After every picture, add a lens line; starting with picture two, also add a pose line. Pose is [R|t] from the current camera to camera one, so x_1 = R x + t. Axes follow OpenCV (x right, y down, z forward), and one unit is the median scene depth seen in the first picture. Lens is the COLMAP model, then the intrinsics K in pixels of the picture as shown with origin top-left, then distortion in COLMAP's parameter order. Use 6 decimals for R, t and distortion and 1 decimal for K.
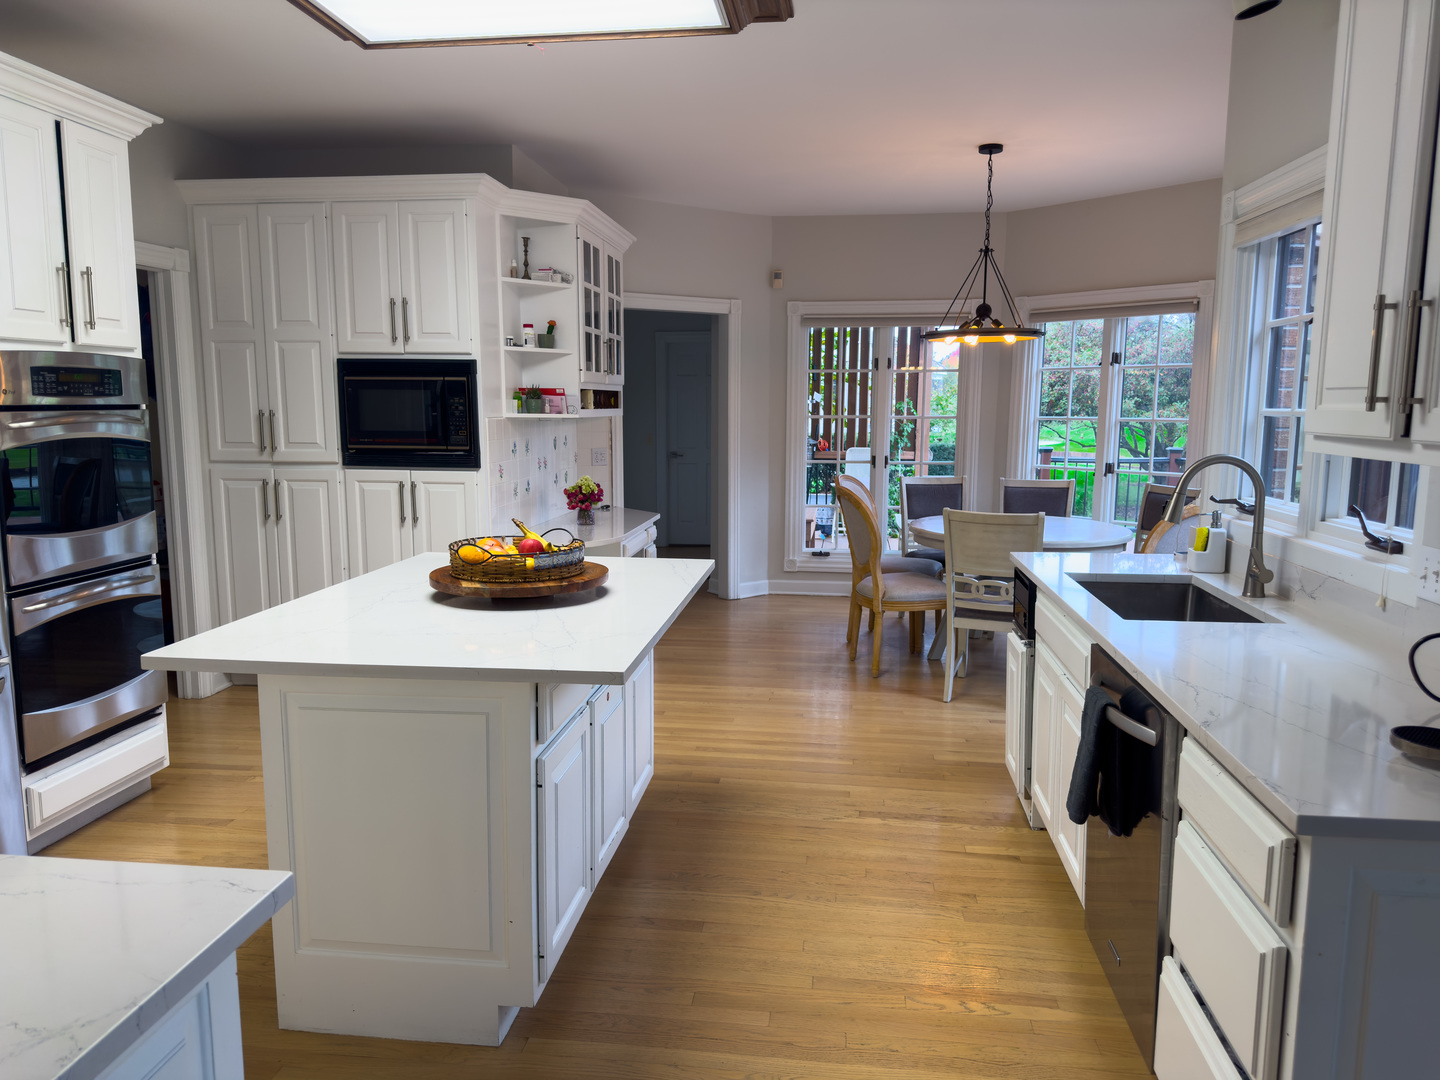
lens RADIAL K [[1013.7, 0, 713.5], [0, 1013.7, 540.5], [0, 0, 1]] dist [0.039408, -0.003681]
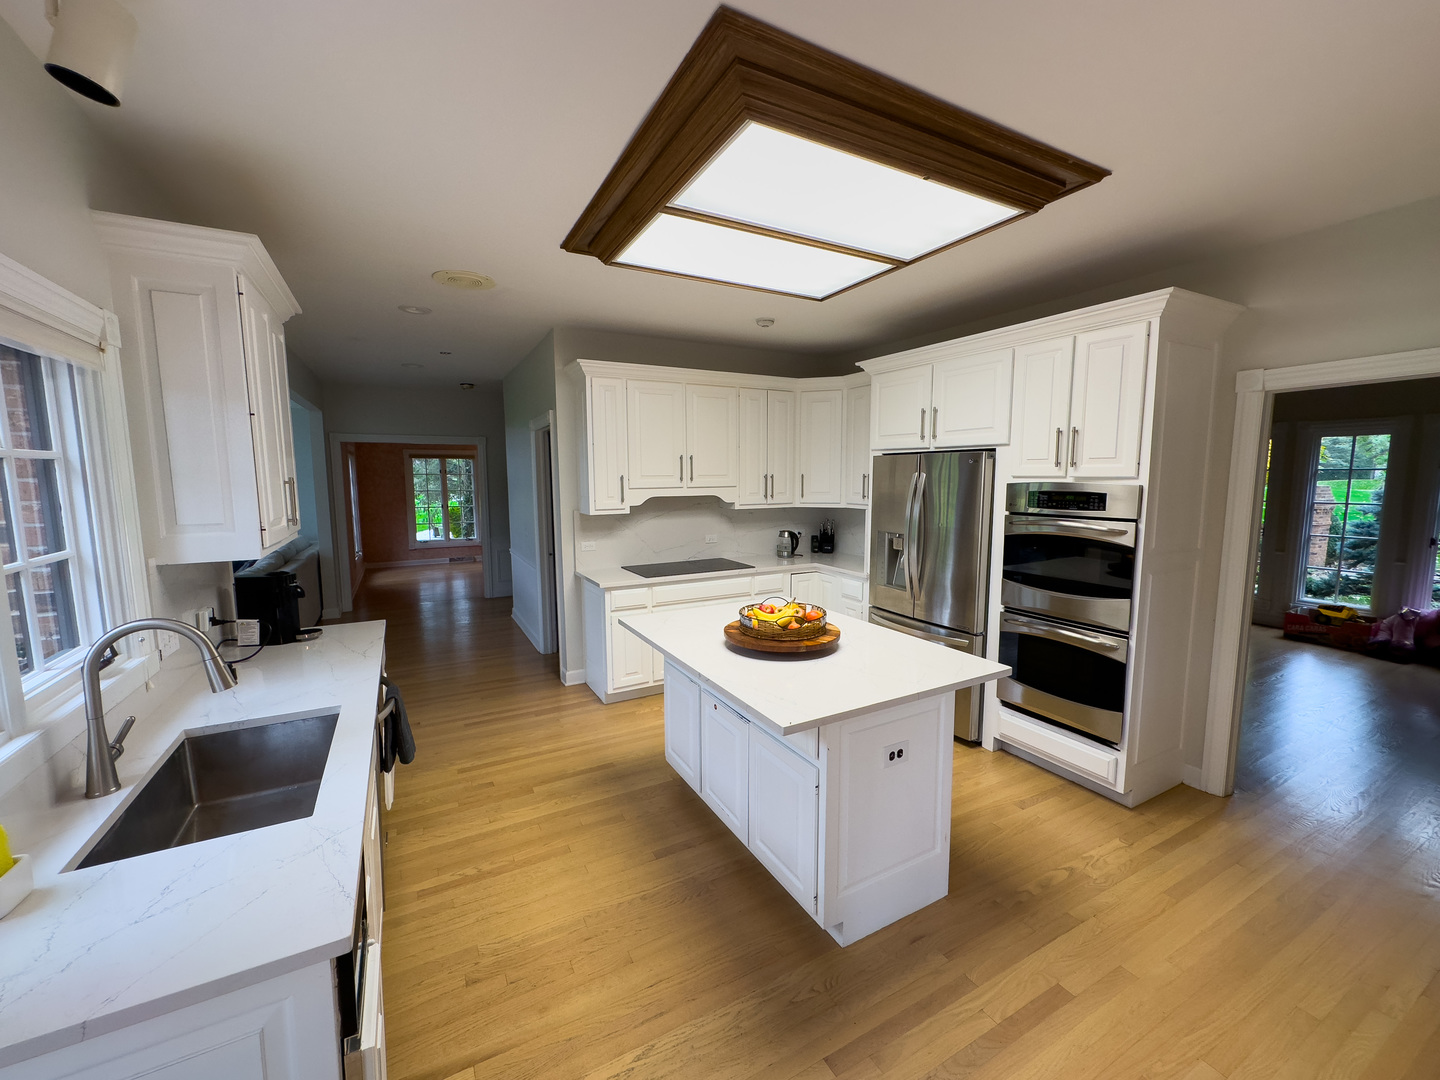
lens RADIAL K [[579.4, 0, 718.5], [0, 579.4, 540.8], [0, 0, 1]] dist [0.000037, -0.000696]
pose [[-0.813221, 0.065300, -0.578280, 0.335735], [-0.079113, 0.972055, 0.221020, -0.249650], [0.576553, 0.225487, -0.785329, 1.414742]]
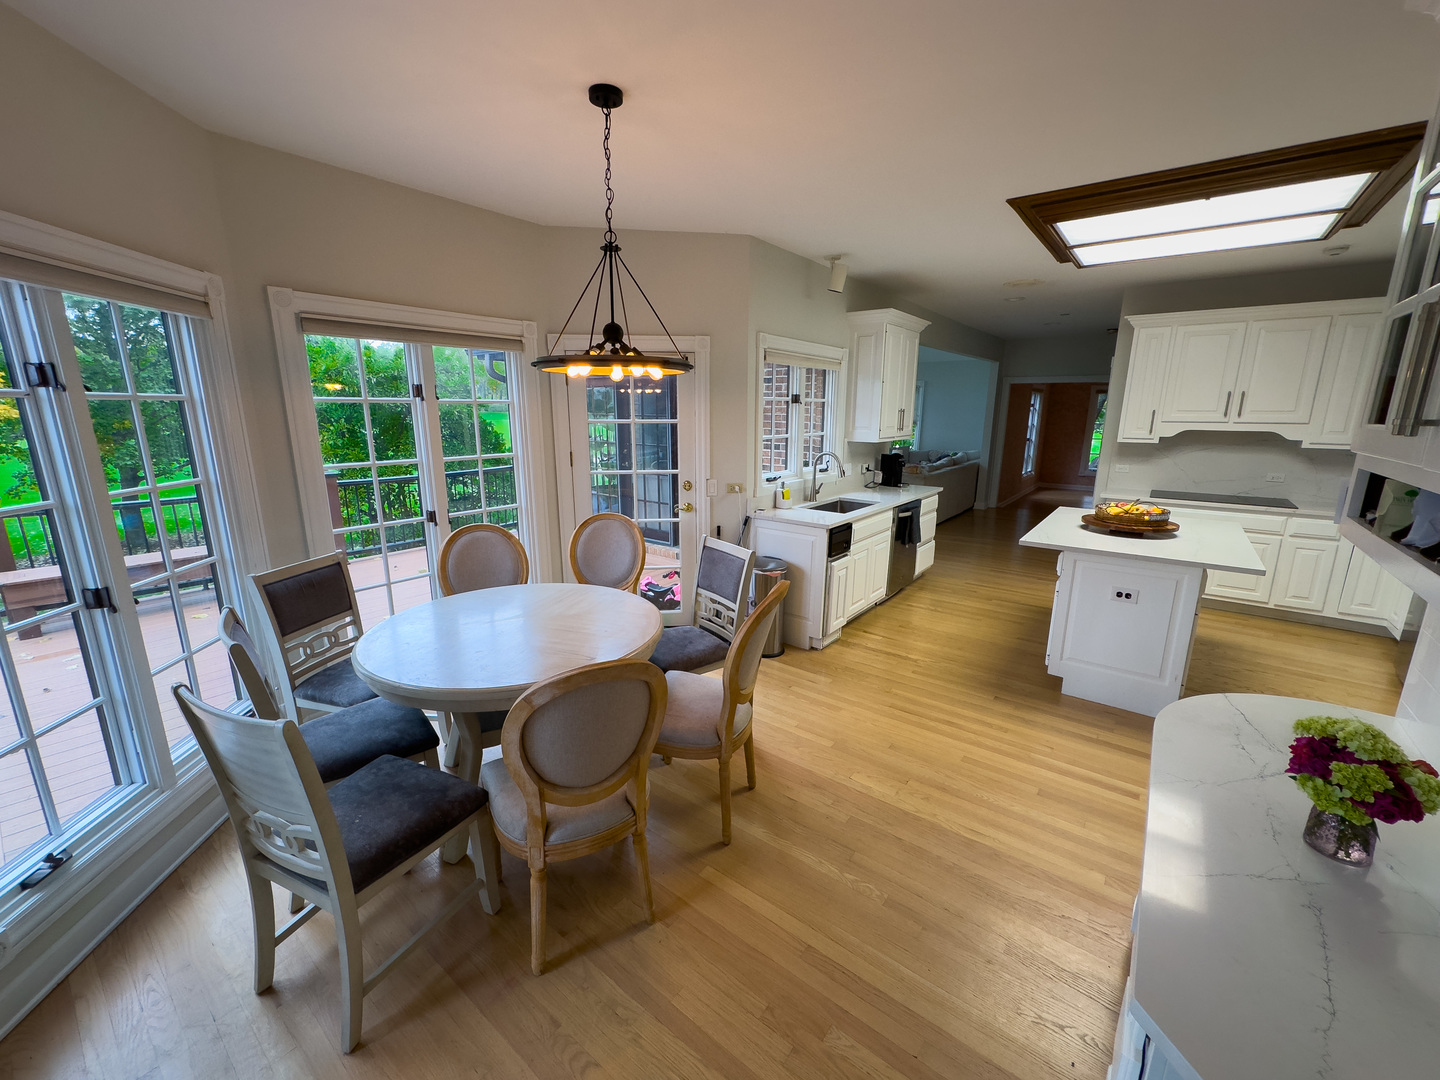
lens RADIAL K [[579.4, 0, 724.7], [0, 579.4, 537.5], [0, 0, 1]] dist [0.000037, -0.000696]
pose [[-0.866366, -0.117779, 0.485323, -0.043047], [0.059899, 0.940272, 0.335114, -0.354132], [-0.495805, 0.319401, -0.807564, 2.154819]]
